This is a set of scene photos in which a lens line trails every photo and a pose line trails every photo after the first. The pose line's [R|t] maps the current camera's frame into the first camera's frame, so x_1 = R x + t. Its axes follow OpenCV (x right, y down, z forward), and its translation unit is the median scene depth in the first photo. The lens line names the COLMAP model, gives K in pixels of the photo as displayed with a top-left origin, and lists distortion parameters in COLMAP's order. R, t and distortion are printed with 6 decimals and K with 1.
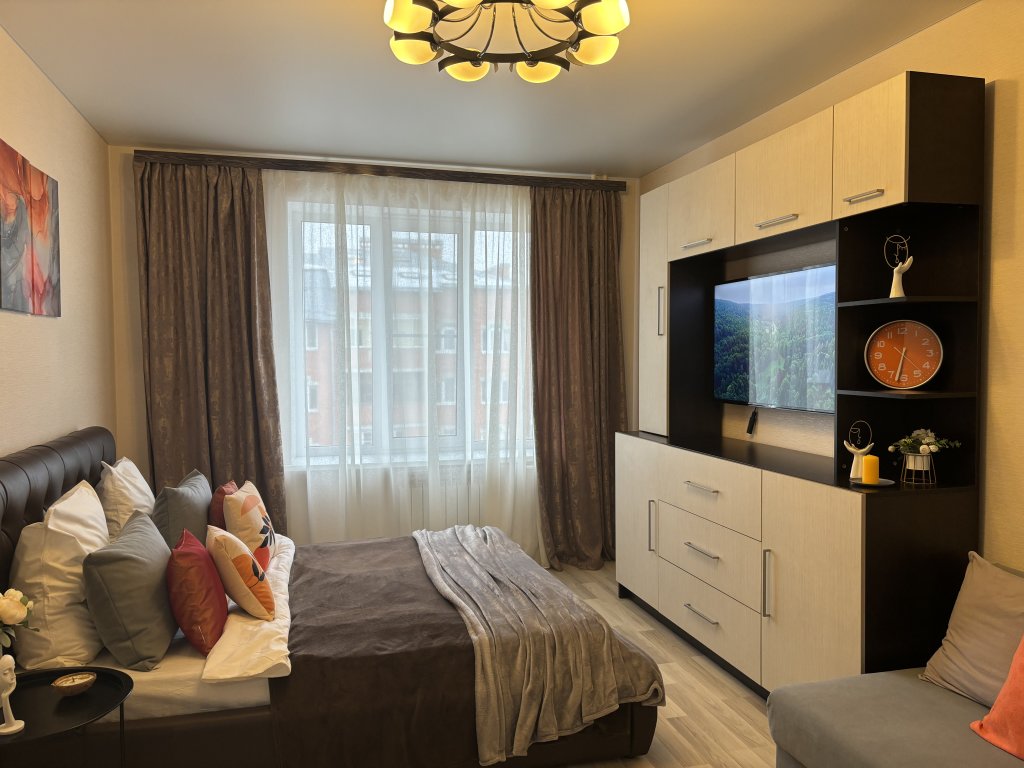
lens RADIAL K [[776.2, 0, 512.0], [0, 776.2, 384.0], [0, 0, 1]] dist [0.068840, -0.073246]
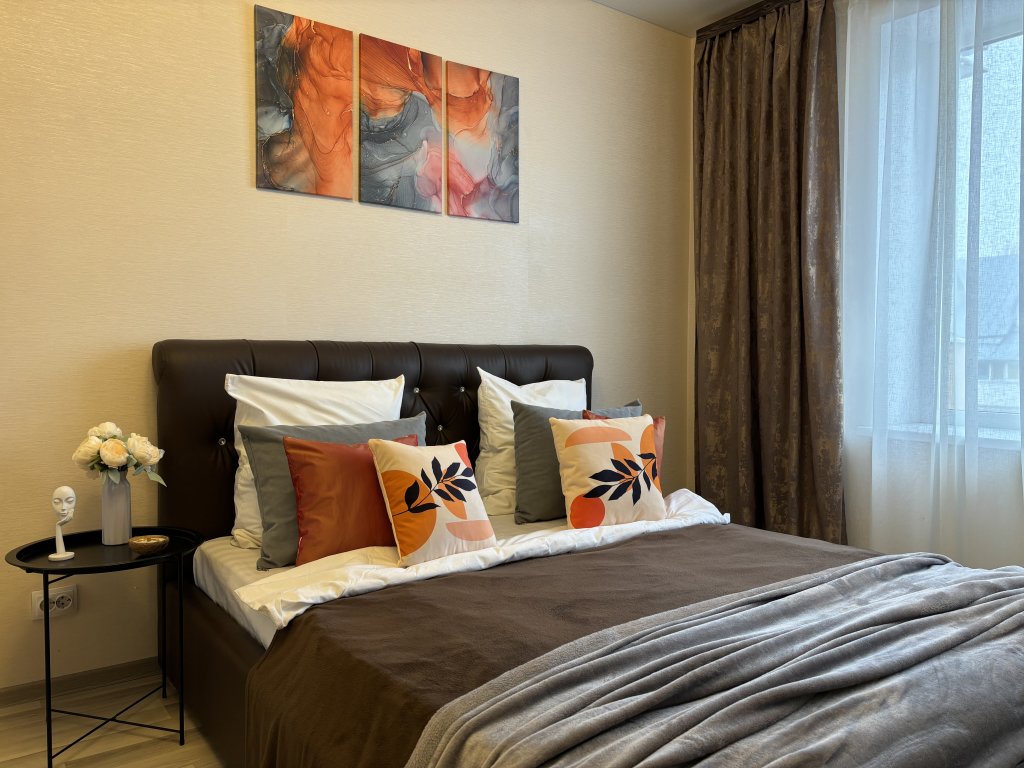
lens RADIAL K [[775.0, 0, 512.0], [0, 775.0, 384.0], [0, 0, 1]] dist [0.058161, -0.073256]
pose [[0.364441, 0.033428, -0.930627, 0.310292], [-0.040848, 0.998967, 0.019886, 0.093602], [0.930330, 0.030767, 0.365430, 0.669908]]
